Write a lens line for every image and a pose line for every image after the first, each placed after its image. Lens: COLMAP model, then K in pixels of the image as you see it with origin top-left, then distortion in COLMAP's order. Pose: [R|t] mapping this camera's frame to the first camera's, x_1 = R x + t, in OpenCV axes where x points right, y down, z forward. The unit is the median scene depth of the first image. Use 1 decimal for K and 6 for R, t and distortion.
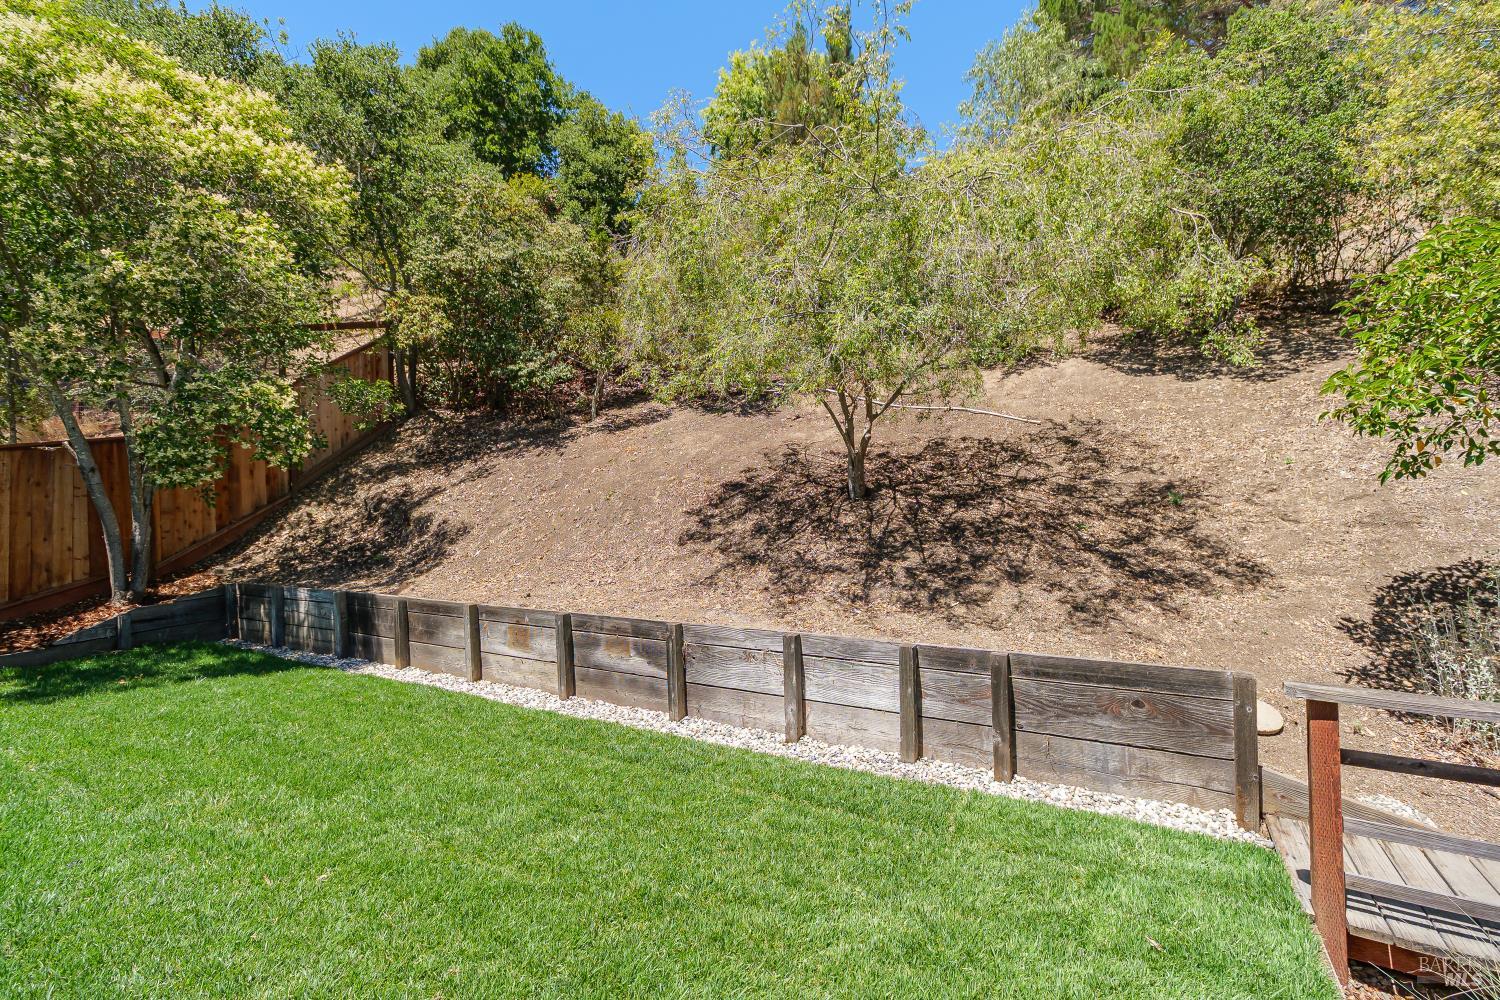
lens RADIAL K [[659.0, 0, 747.8], [0, 659.0, 494.6], [0, 0, 1]] dist [-0.002494, -0.000152]
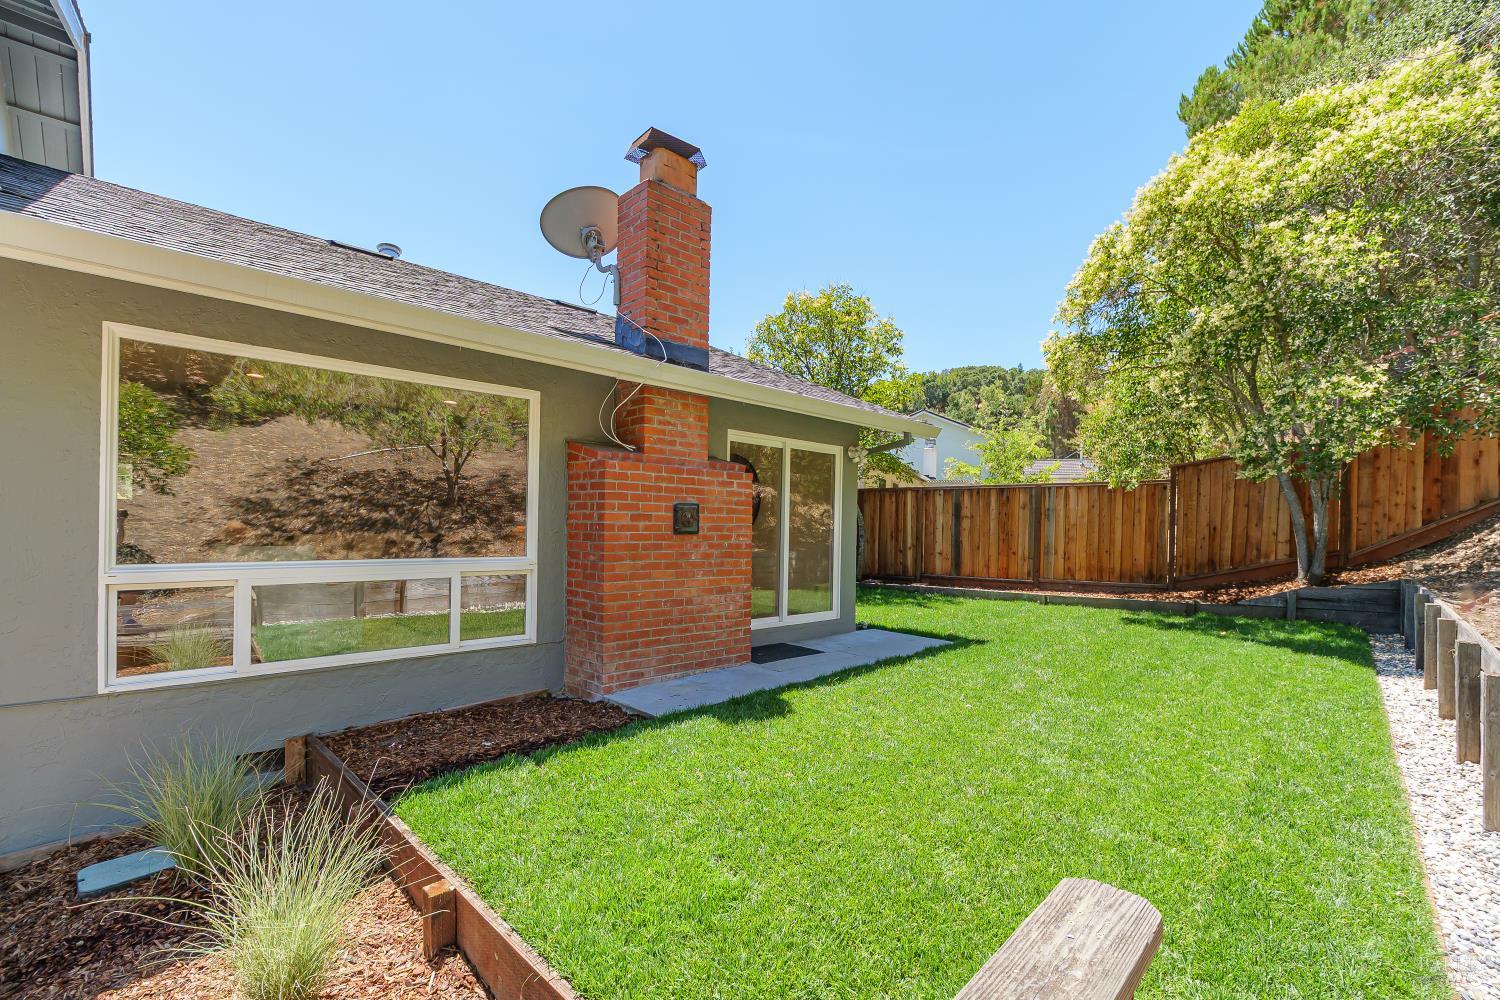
lens RADIAL K [[659.0, 0, 748.2], [0, 659.0, 502.0], [0, 0, 1]] dist [-0.002494, -0.000152]
pose [[-0.228512, -0.008899, -0.973500, 0.418256], [0.010448, 0.999878, -0.011592, 0.025538], [0.973485, -0.012820, -0.228392, 0.306884]]
